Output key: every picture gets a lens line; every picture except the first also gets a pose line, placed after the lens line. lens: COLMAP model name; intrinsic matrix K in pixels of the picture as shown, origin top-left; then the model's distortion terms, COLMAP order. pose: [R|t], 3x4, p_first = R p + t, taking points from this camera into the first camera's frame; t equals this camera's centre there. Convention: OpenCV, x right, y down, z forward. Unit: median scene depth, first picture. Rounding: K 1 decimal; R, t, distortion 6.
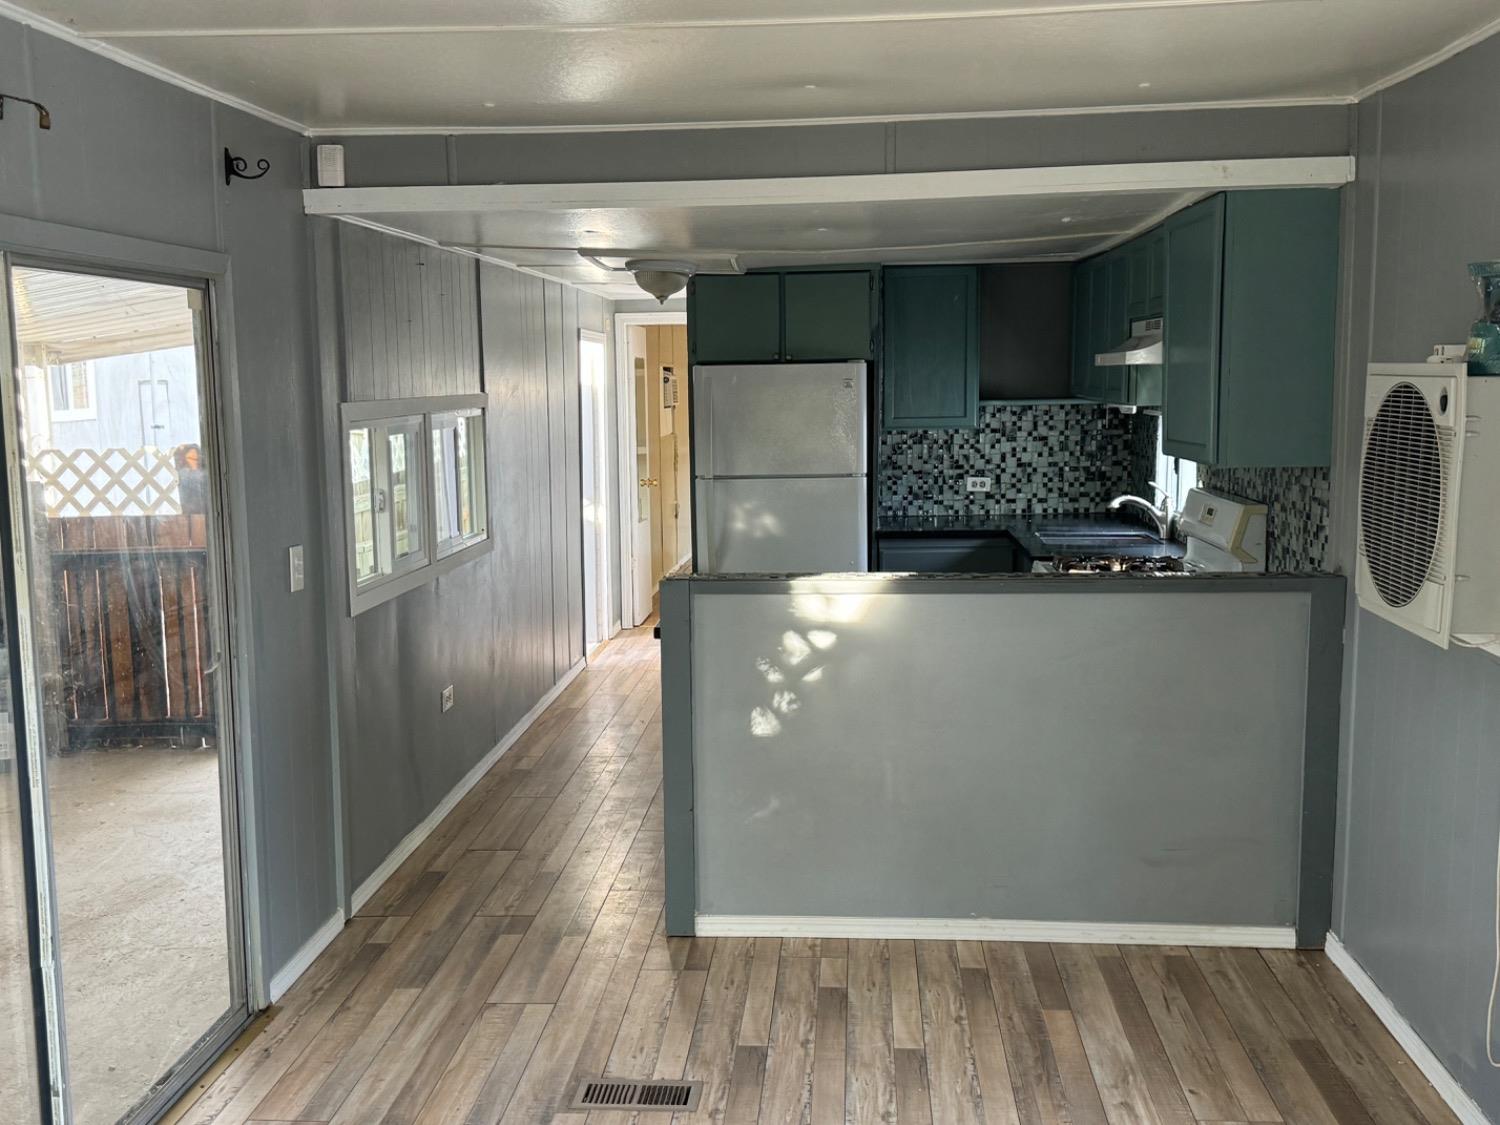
lens RADIAL K [[1452.9, 0, 745.4], [0, 1452.9, 563.6], [0, 0, 1]] dist [0.051188, 0.000000]
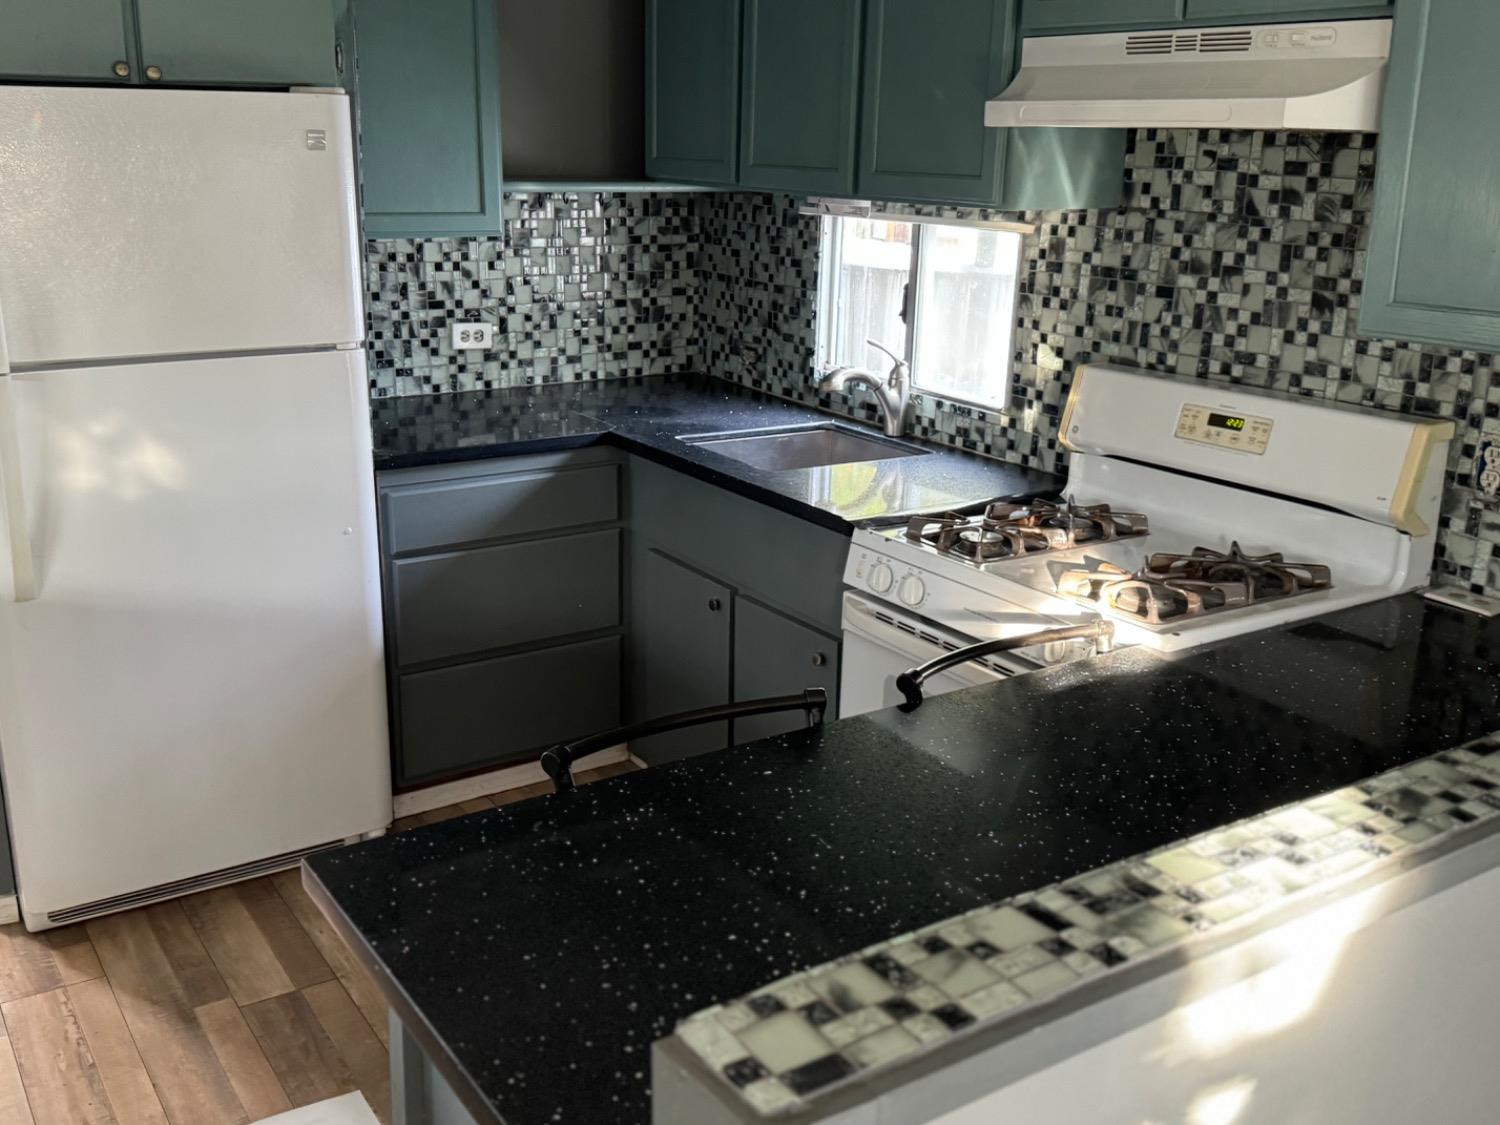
lens RADIAL K [[1452.9, 0, 752.9], [0, 1452.9, 547.8], [0, 0, 1]] dist [0.051188, 0.000000]
pose [[0.786889, -0.132962, 0.602600, -0.100077], [0.043081, 0.985966, 0.161294, -0.059898], [-0.615588, -0.100960, 0.781574, 0.494464]]
